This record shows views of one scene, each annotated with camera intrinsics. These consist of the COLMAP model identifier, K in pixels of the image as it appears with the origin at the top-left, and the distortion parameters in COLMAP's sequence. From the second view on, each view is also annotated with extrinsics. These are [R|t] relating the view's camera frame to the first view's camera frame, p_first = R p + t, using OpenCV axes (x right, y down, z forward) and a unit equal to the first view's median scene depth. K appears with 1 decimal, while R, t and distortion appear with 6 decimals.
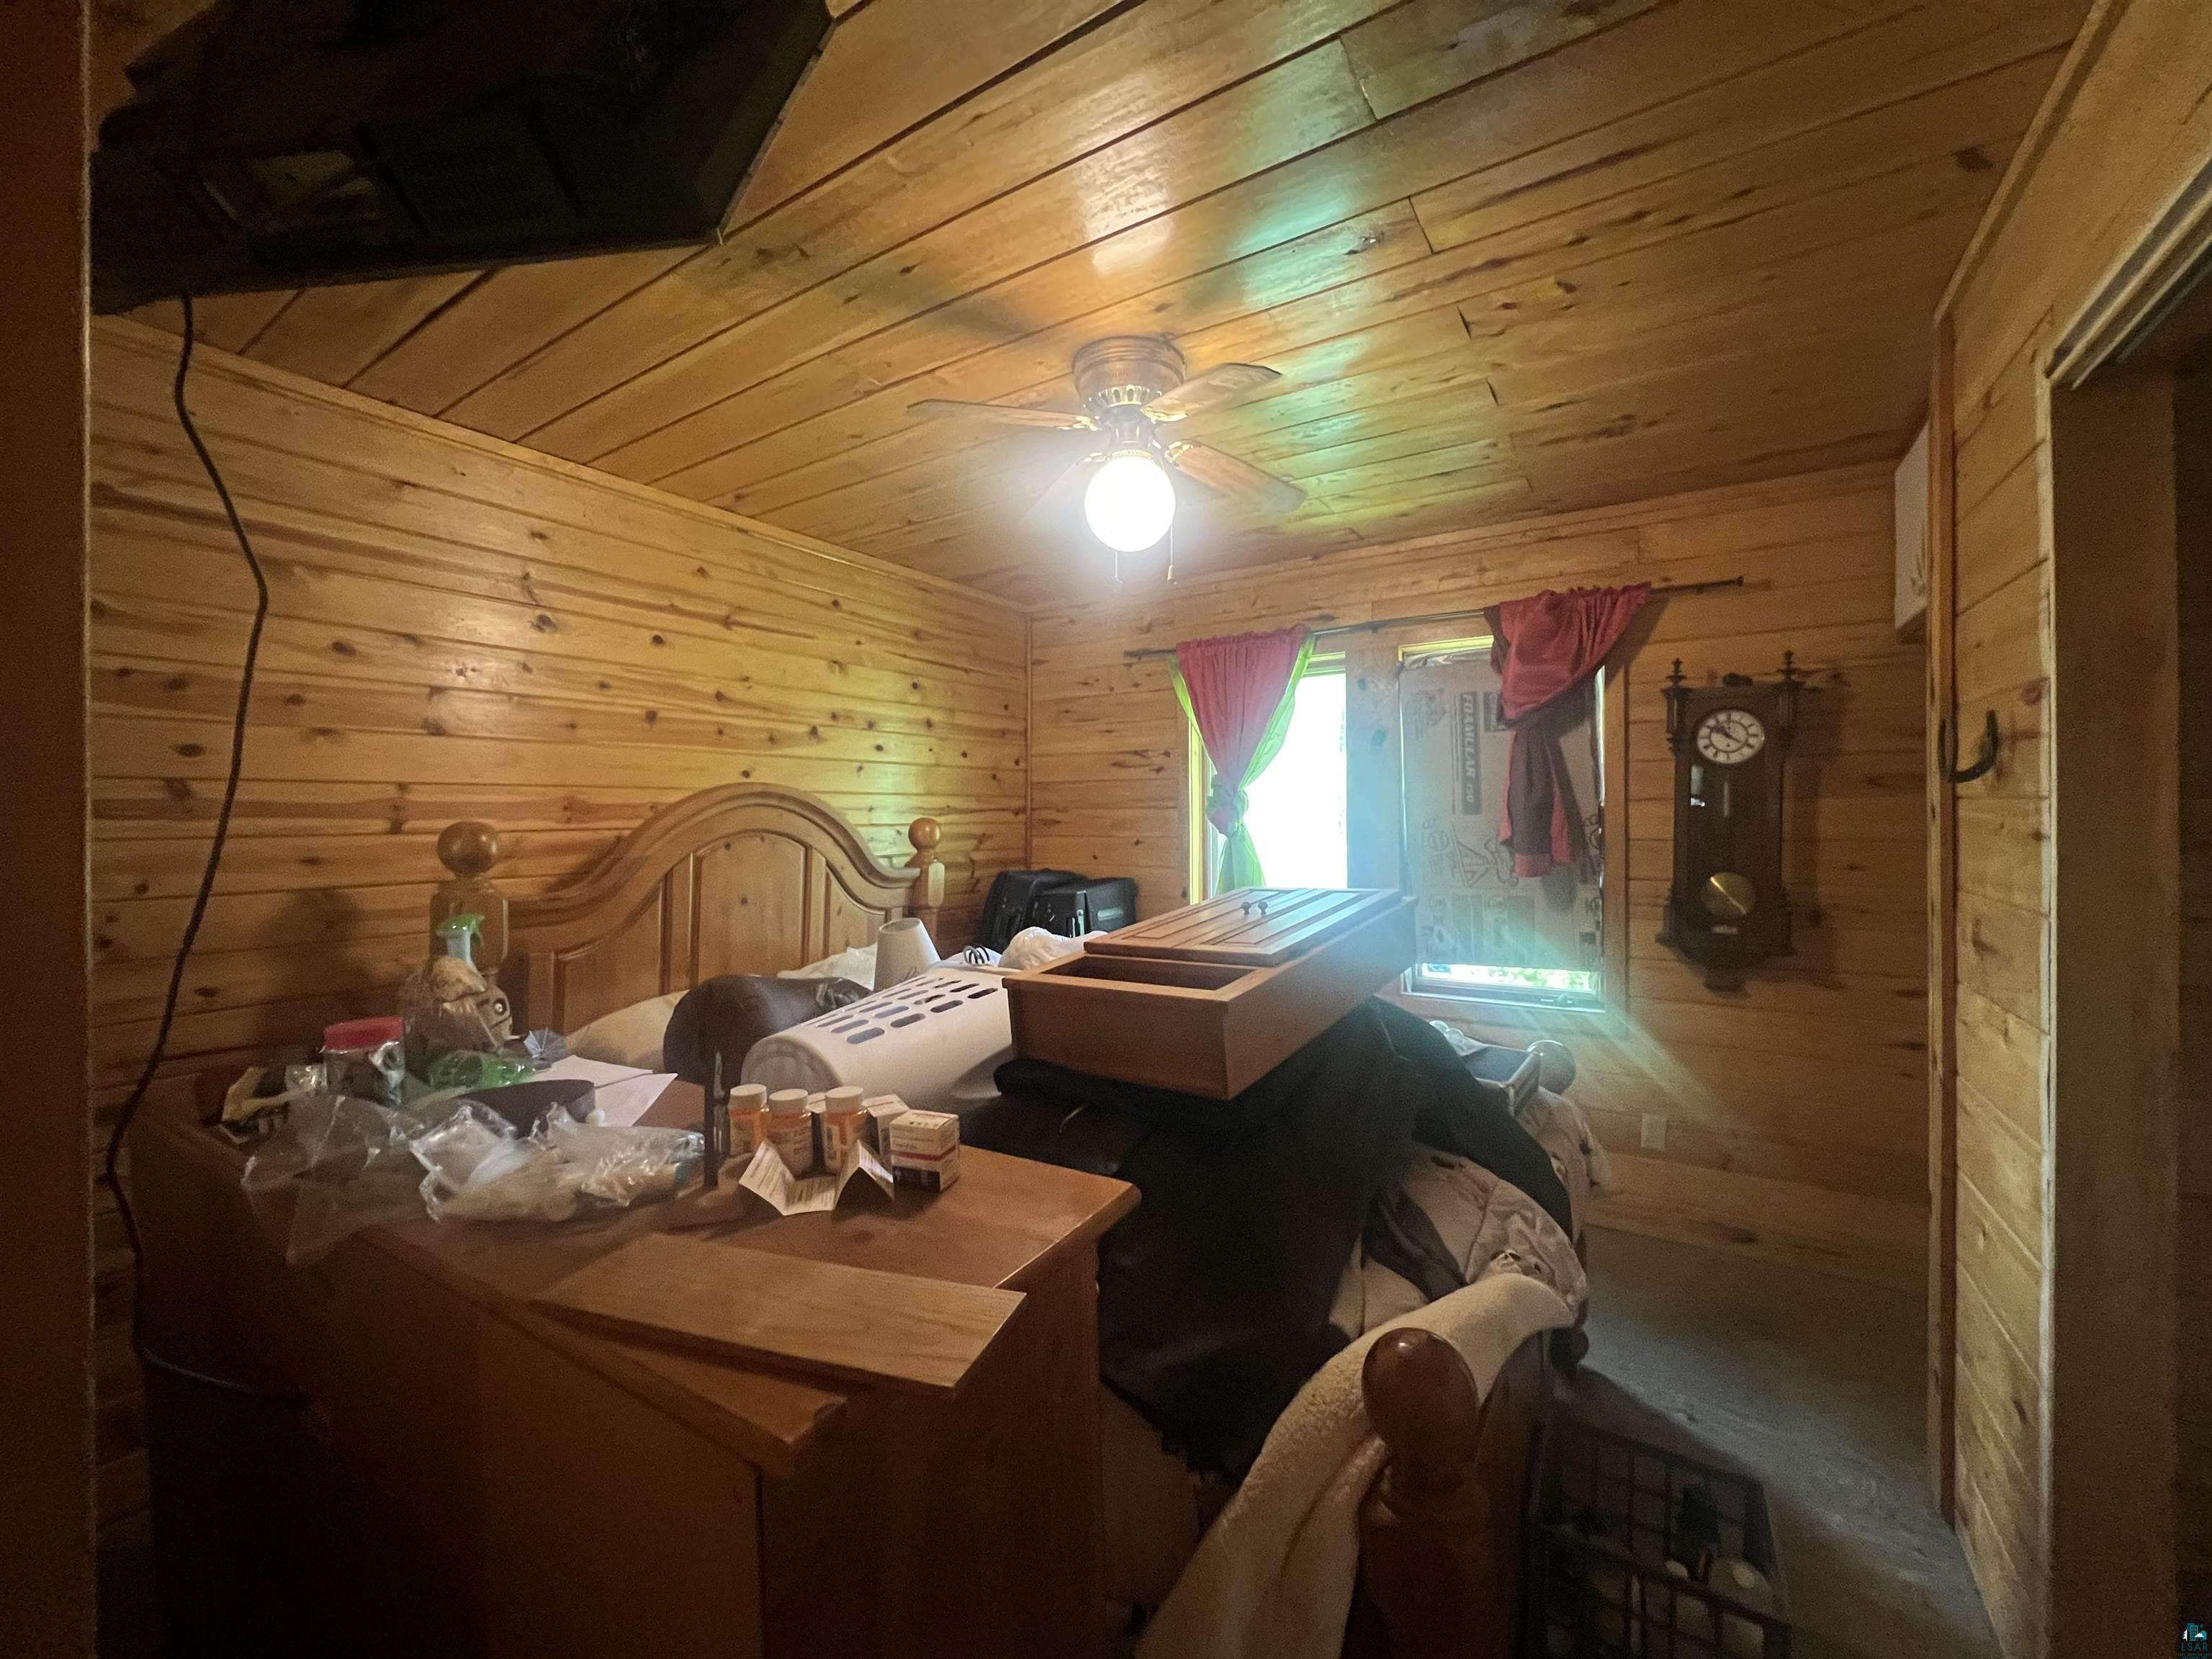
lens RADIAL K [[888.8, 0, 1103.4], [0, 888.8, 818.8], [0, 0, 1]] dist [-0.001038, 0.000178]
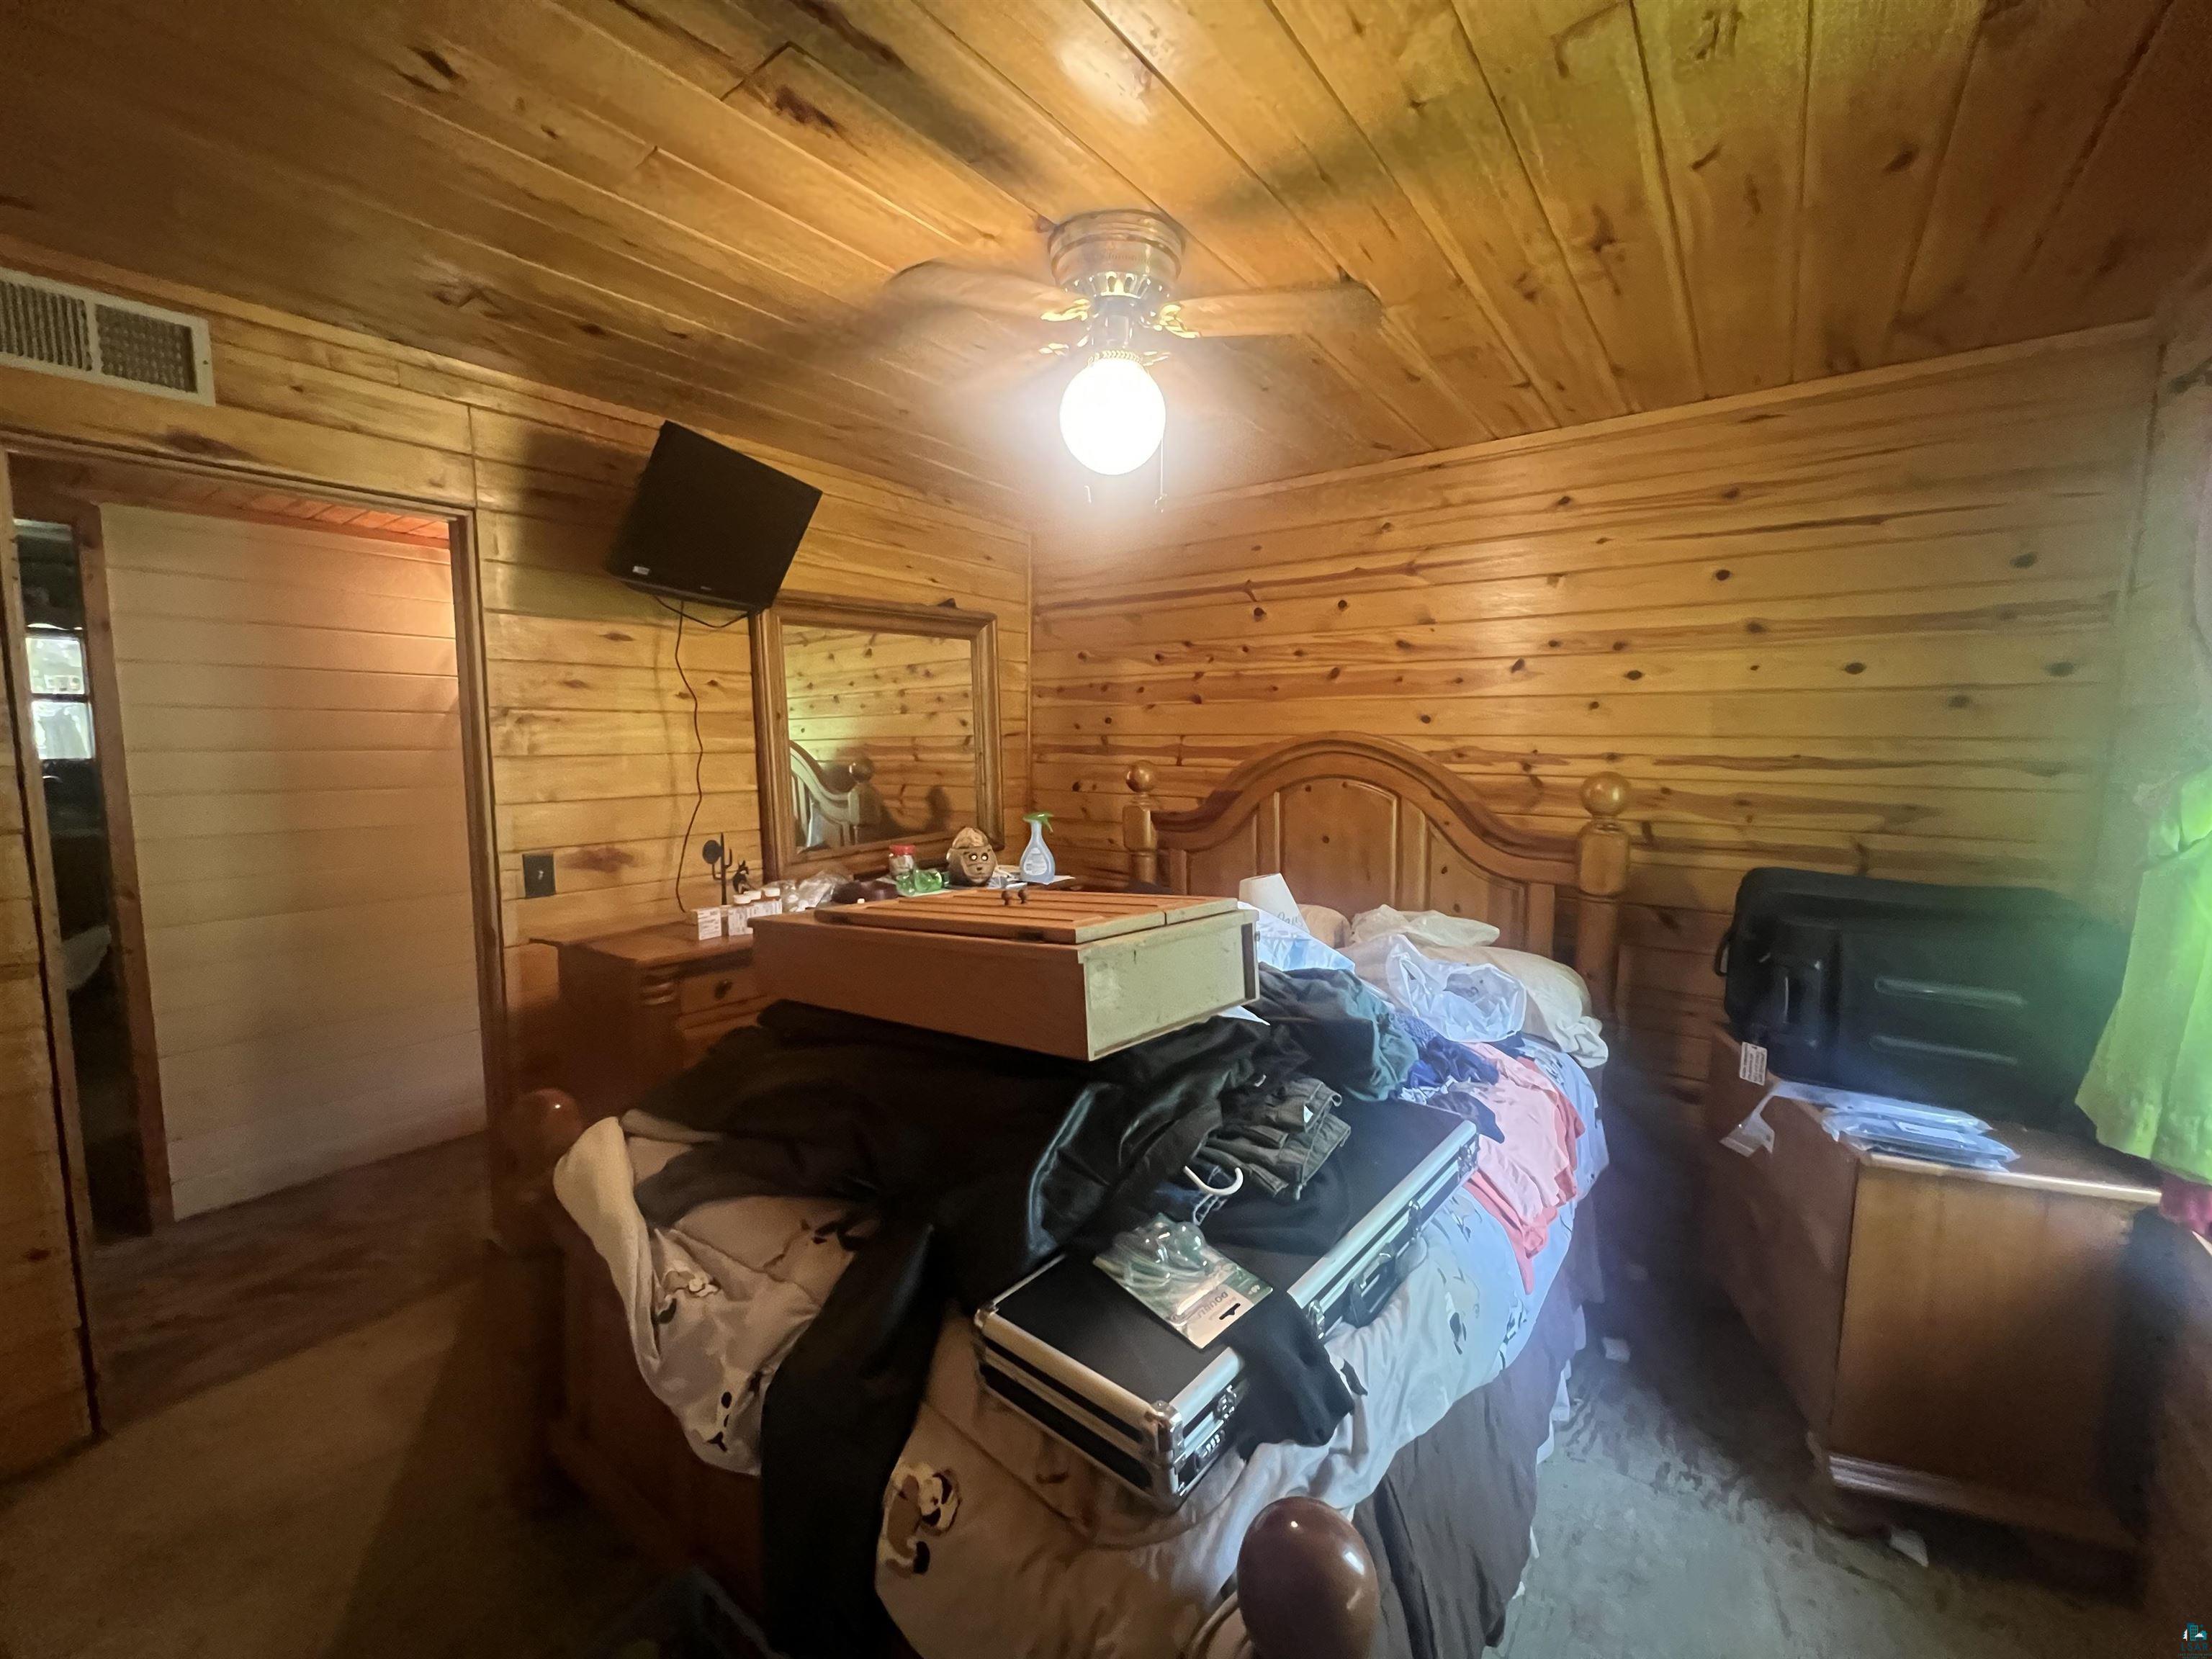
lens RADIAL K [[889.0, 0, 1106.3], [0, 889.0, 820.3], [0, 0, 1]] dist [0.000789, 0.000143]
pose [[-0.073571, 0.101544, -0.992107, 0.636264], [-0.008595, 0.994701, 0.102447, -0.037330], [0.997253, 0.016065, -0.072308, 0.733742]]
